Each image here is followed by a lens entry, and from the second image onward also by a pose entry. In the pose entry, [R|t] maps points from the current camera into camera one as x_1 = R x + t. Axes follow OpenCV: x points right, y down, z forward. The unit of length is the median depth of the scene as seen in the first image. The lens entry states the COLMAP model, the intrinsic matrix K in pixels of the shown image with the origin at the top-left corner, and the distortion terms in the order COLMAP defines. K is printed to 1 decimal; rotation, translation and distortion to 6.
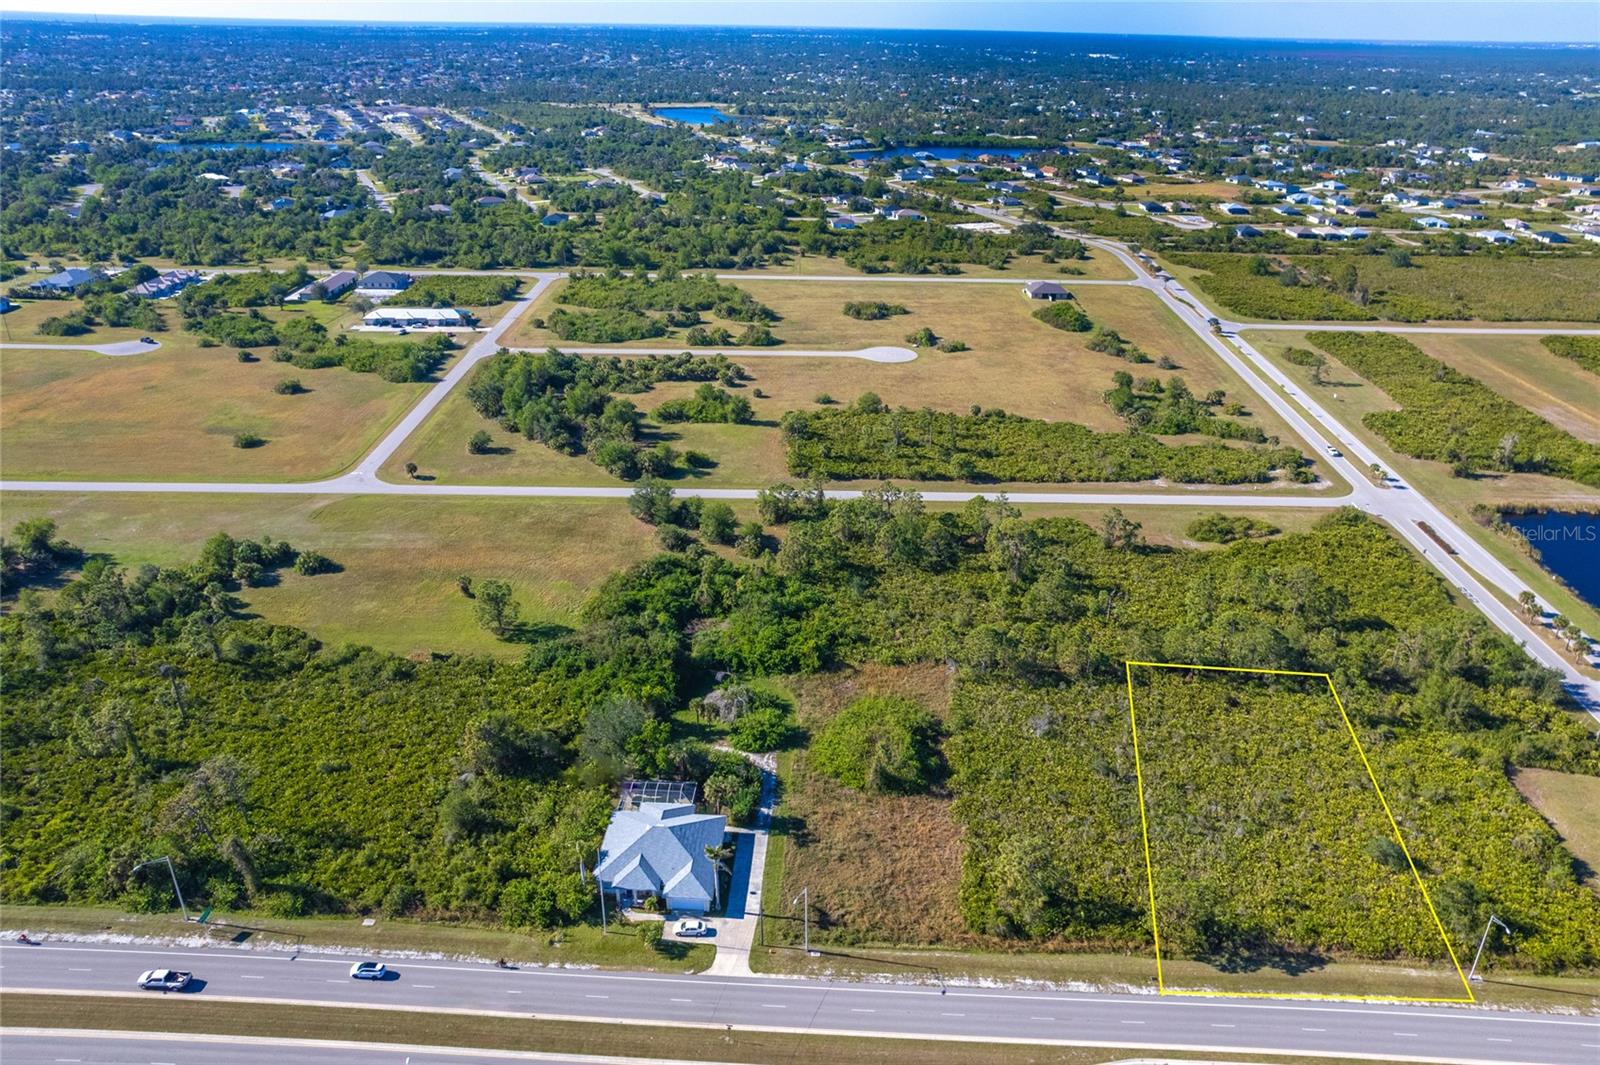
lens RADIAL K [[1102.2, 0, 811.6], [0, 1102.2, 523.1], [0, 0, 1]] dist [-0.056876, 0.058794]
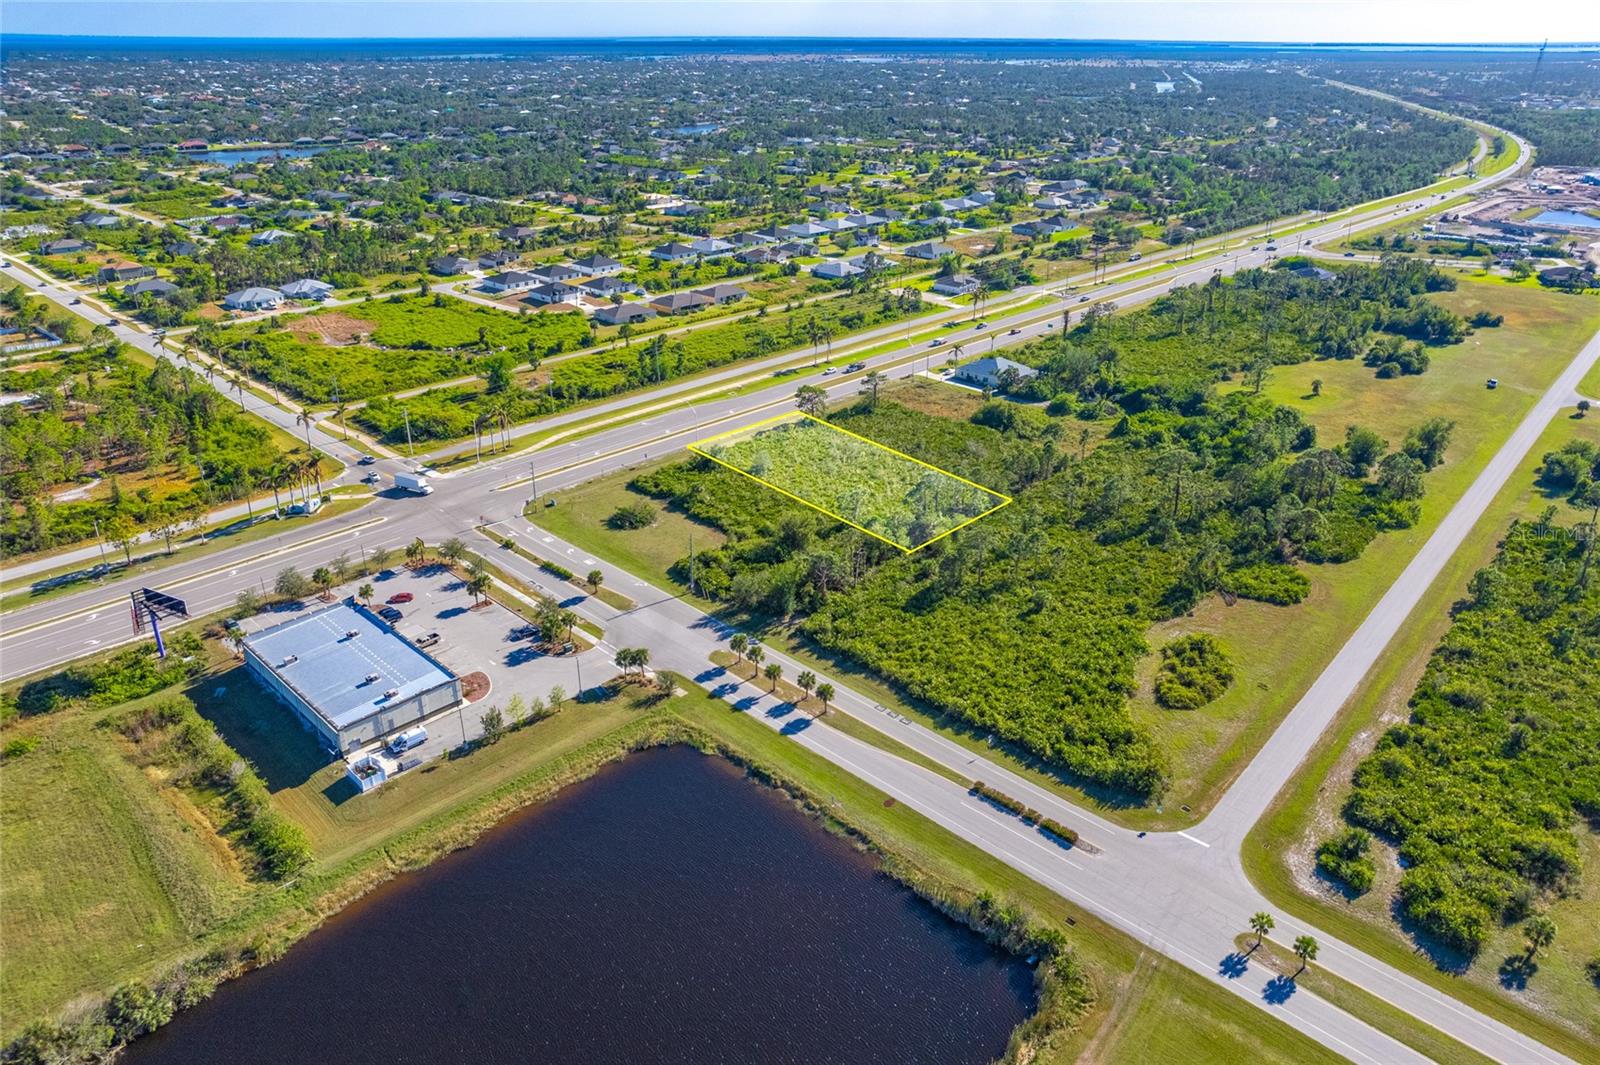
lens RADIAL K [[1102.2, 0, 811.6], [0, 1102.2, 523.1], [0, 0, 1]] dist [-0.056876, 0.058794]
pose [[-0.660539, 0.290337, -0.692382, 1.061839], [-0.328032, 0.717919, 0.613992, -0.435079], [0.675339, 0.632690, -0.378974, 1.114684]]
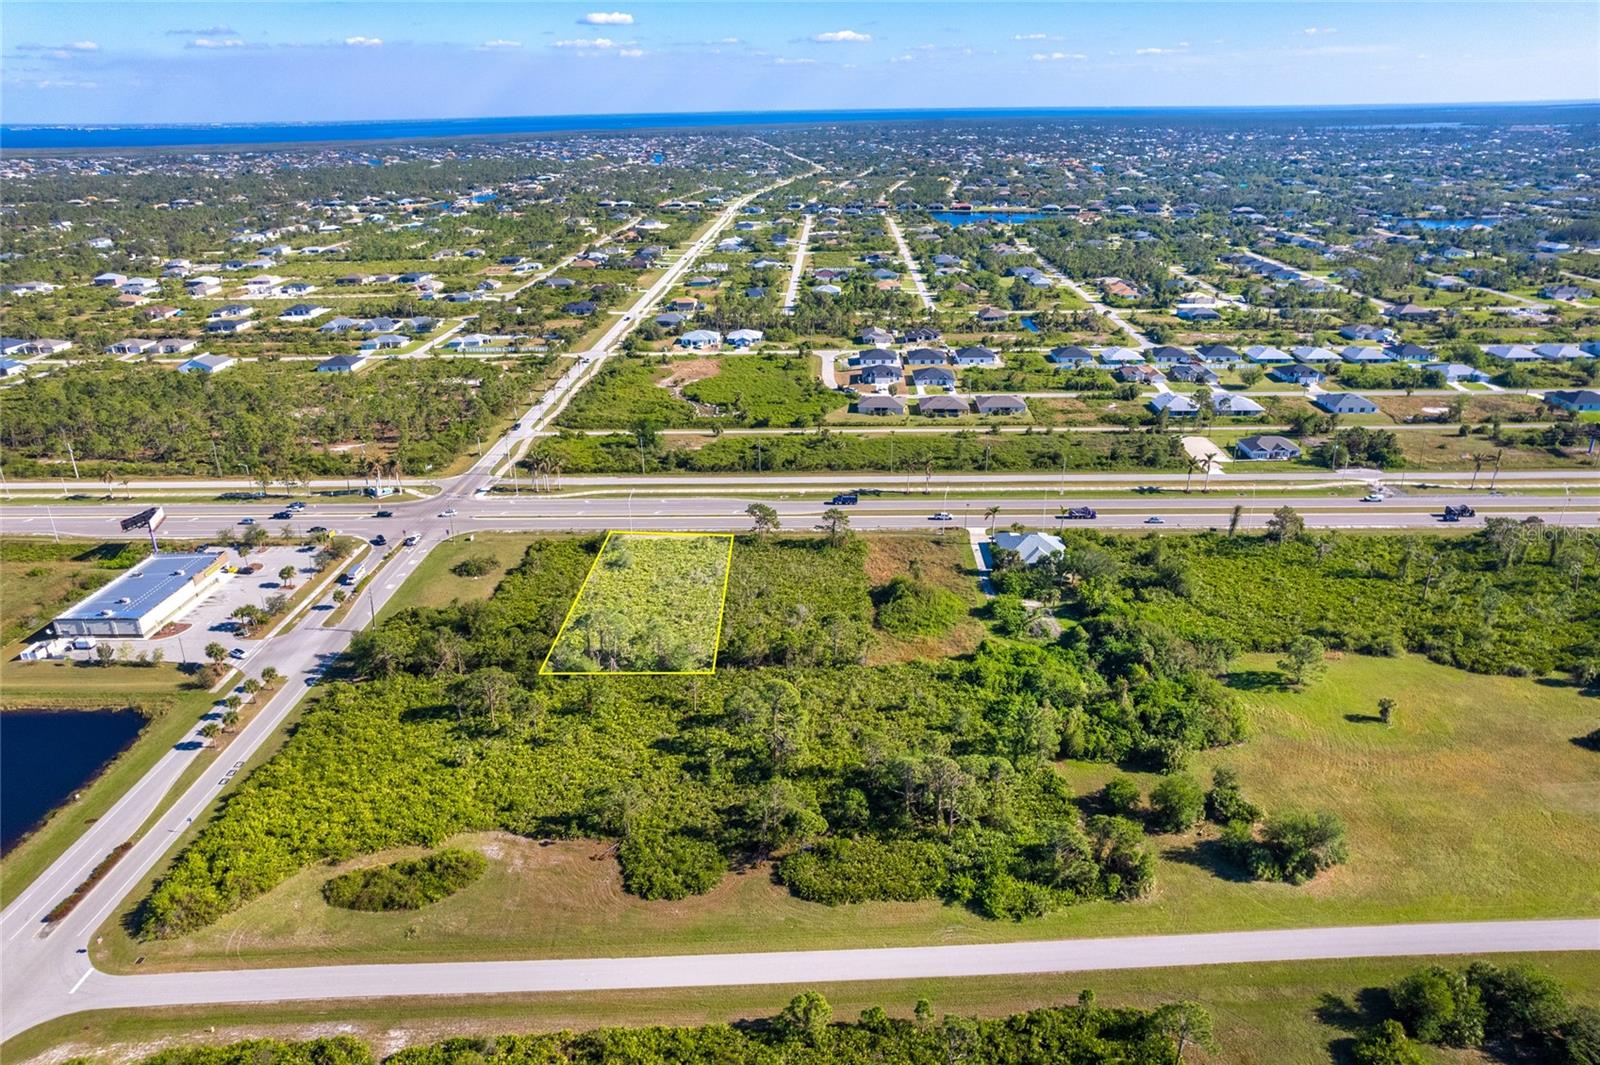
lens RADIAL K [[1043.4, 0, 814.2], [0, 1043.4, 530.0], [0, 0, 1]] dist [-0.049796, 0.047180]
pose [[-0.999712, 0.006558, -0.023065, 0.167175], [-0.012470, 0.679408, 0.733655, -0.621754], [0.020482, 0.733732, -0.679131, 1.355414]]
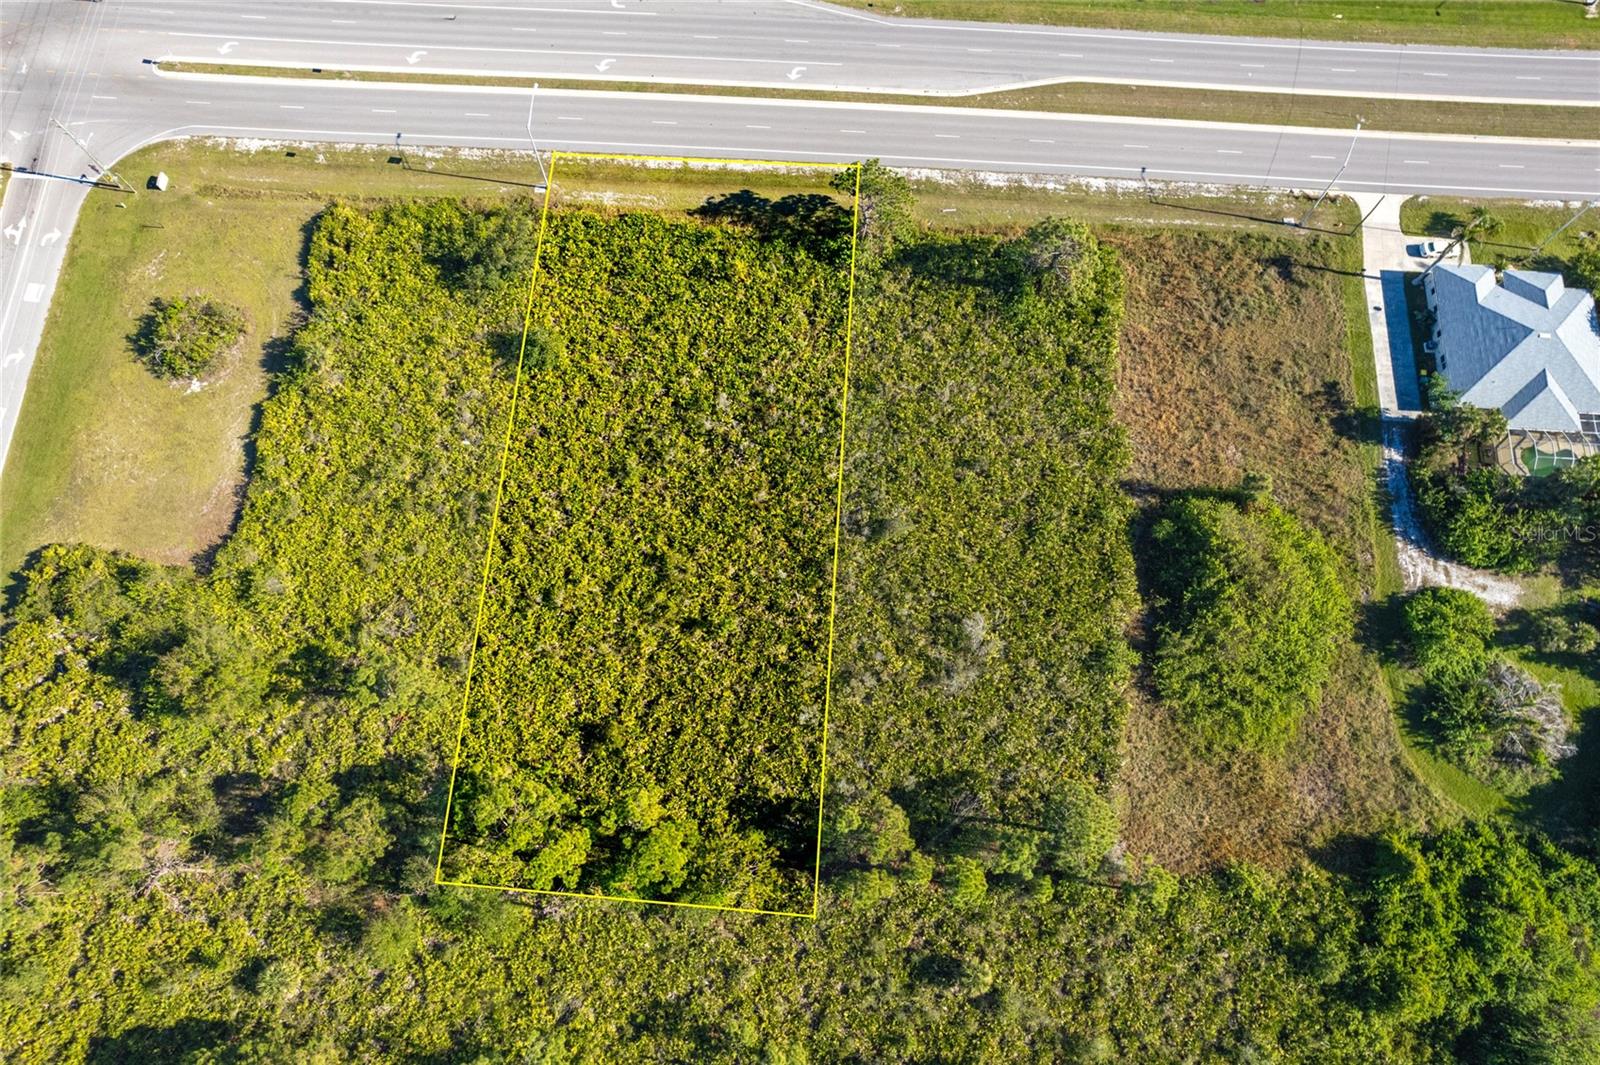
lens RADIAL K [[1043.4, 0, 814.2], [0, 1043.4, 530.0], [0, 0, 1]] dist [-0.049796, 0.047180]
pose [[-0.999584, -0.012696, -0.025898, 0.231929], [-0.023961, -0.134301, 0.990651, -0.259225], [-0.016056, 0.990859, 0.133940, 0.658114]]
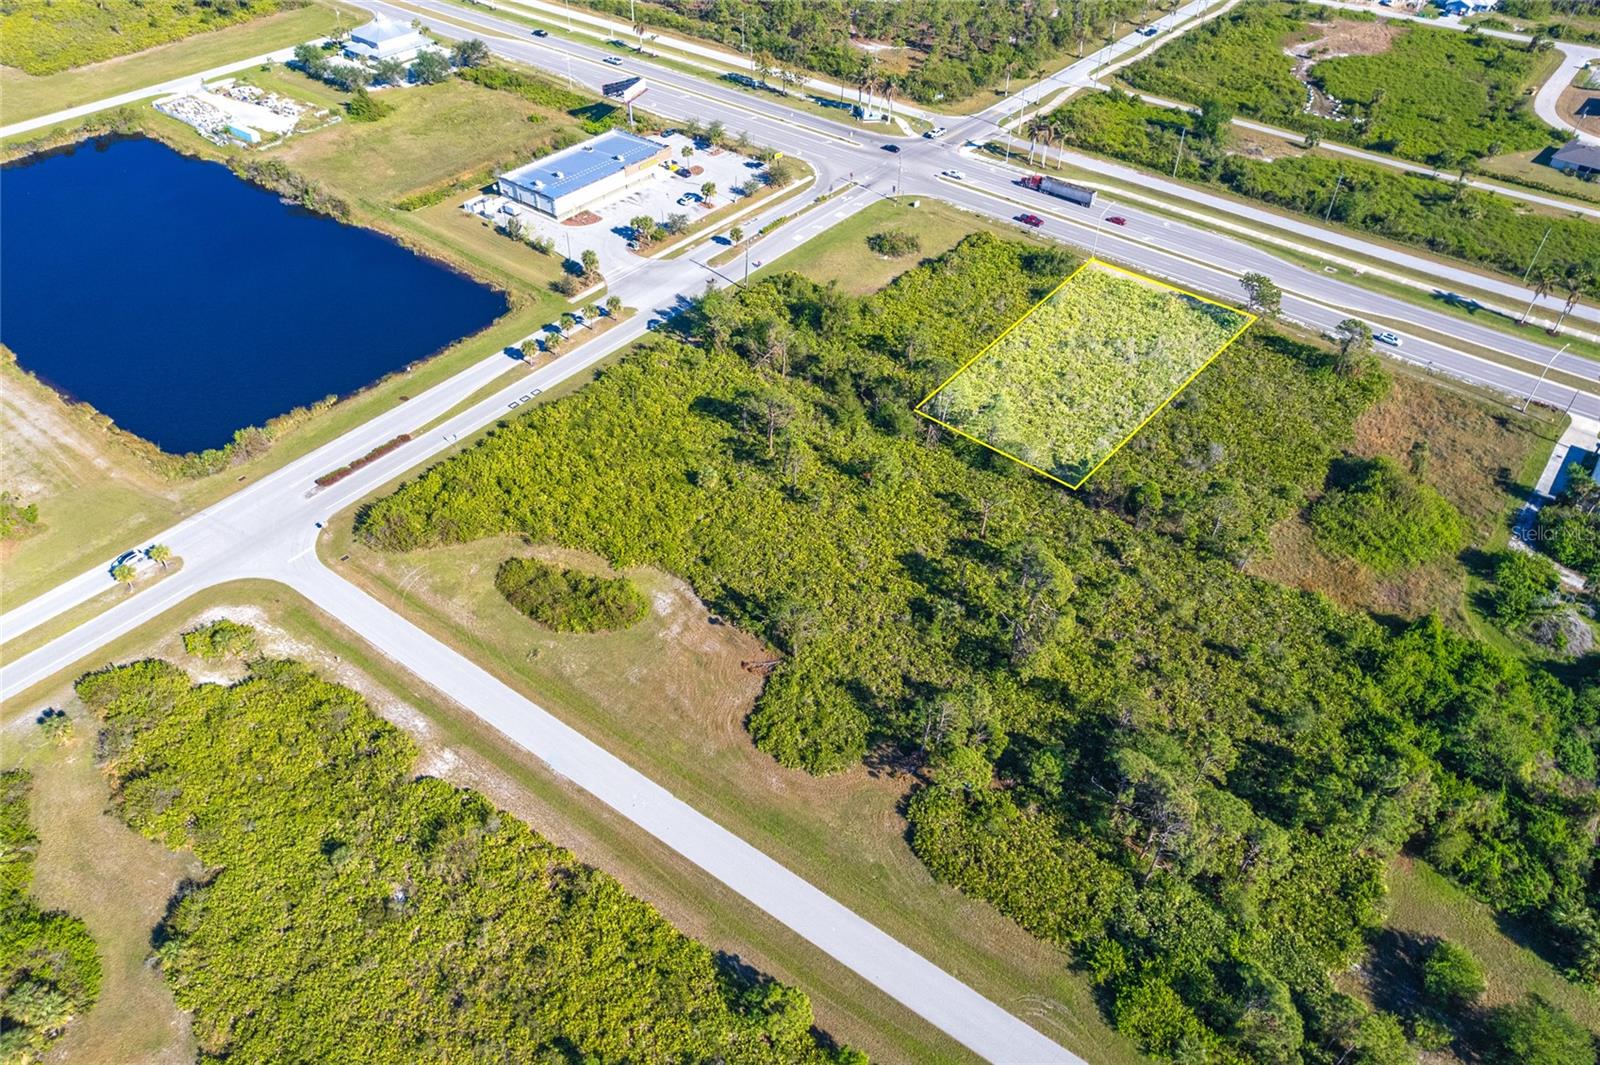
lens RADIAL K [[1102.2, 0, 811.6], [0, 1102.2, 523.1], [0, 0, 1]] dist [-0.056876, 0.058794]
pose [[-0.805510, -0.407318, 0.430401, 0.040417], [0.228380, 0.456822, 0.859742, -0.525263], [-0.546805, 0.790826, -0.274952, 1.136360]]
